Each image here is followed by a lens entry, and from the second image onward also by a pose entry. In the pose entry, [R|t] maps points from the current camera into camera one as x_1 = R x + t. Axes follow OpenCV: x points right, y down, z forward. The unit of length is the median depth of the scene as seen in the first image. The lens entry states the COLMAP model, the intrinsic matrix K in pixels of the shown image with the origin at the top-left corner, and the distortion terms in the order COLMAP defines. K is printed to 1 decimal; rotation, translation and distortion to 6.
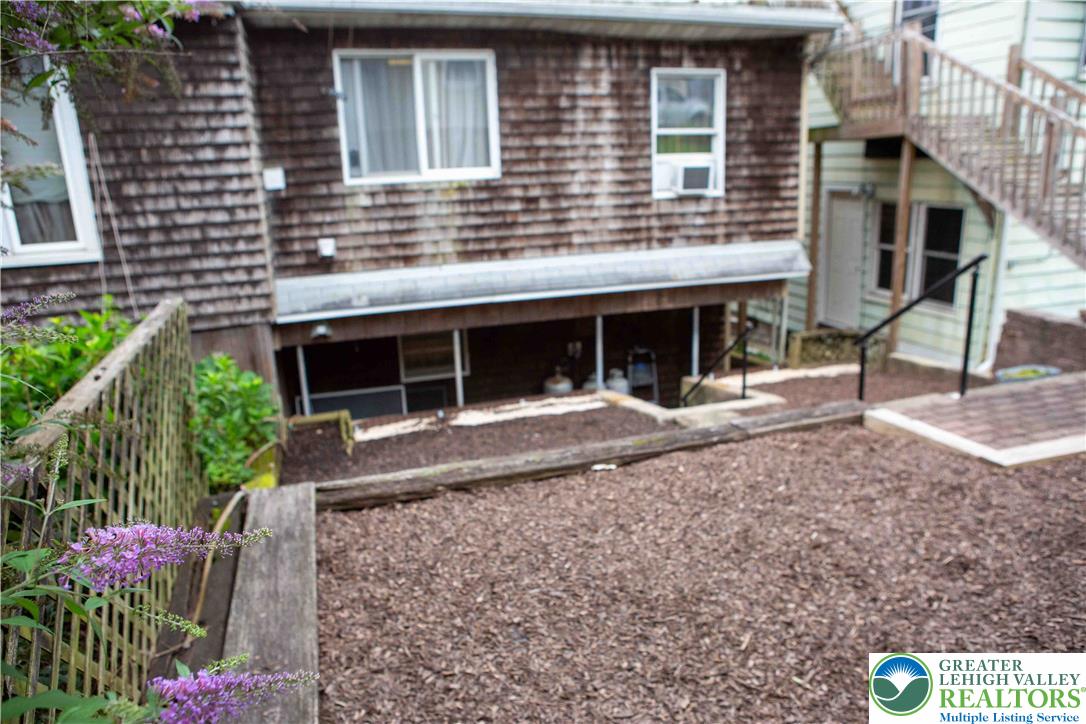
lens RADIAL K [[730.4, 0, 546.0], [0, 730.4, 359.5], [0, 0, 1]] dist [-0.058704, 0.022857]
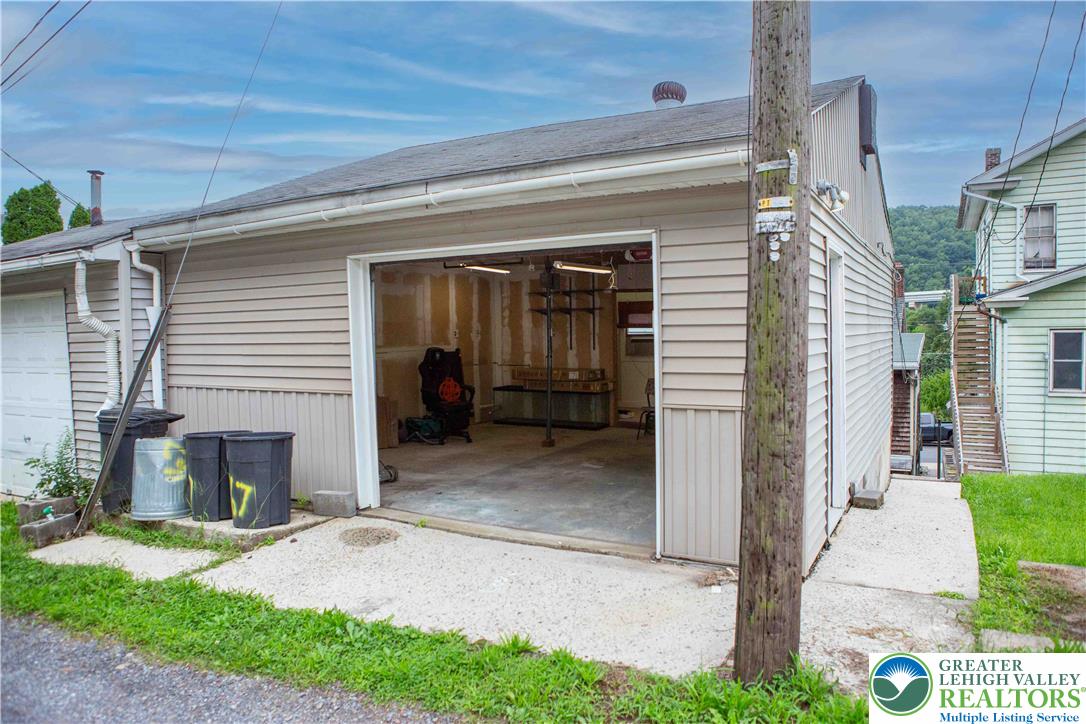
lens RADIAL K [[730.4, 0, 542.7], [0, 730.4, 362.6], [0, 0, 1]] dist [-0.058704, 0.022857]
pose [[0.686287, 0.053123, -0.725388, 1.397786], [-0.200304, 0.972568, -0.118282, 0.056000], [0.699206, 0.226473, 0.678101, -1.641404]]
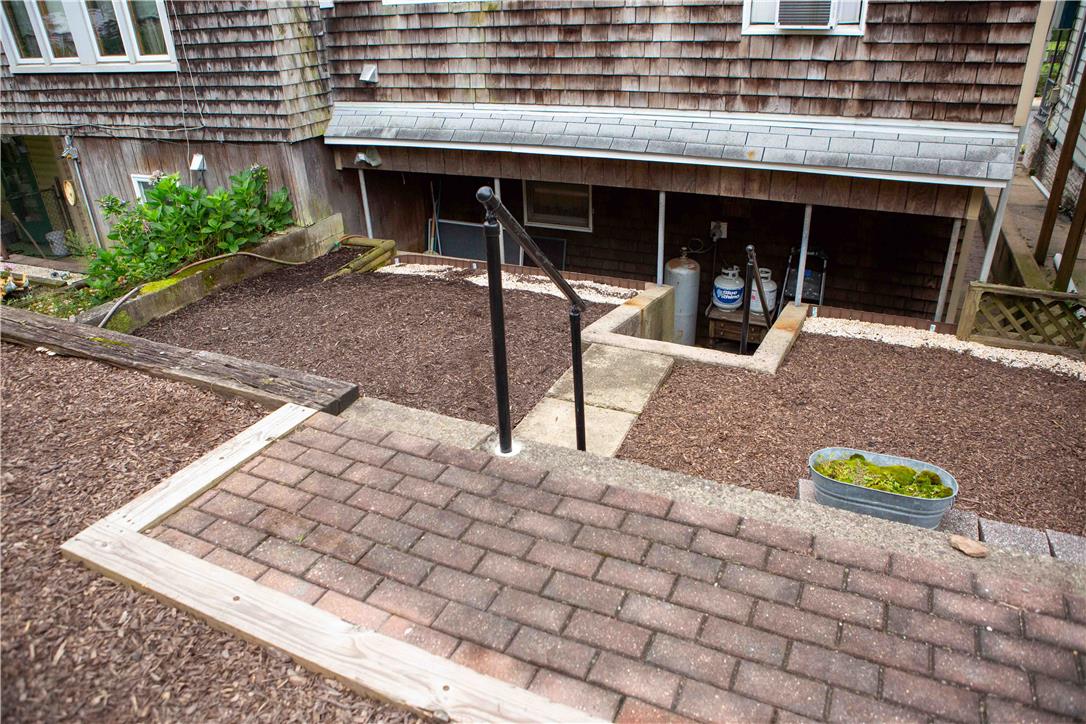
lens RADIAL K [[730.4, 0, 542.3], [0, 730.4, 360.2], [0, 0, 1]] dist [-0.058704, 0.022857]
pose [[0.731635, 0.319127, -0.602385, 0.568108], [-0.164742, 0.940236, 0.298021, -0.115052], [0.661491, -0.118805, 0.740483, 0.374425]]
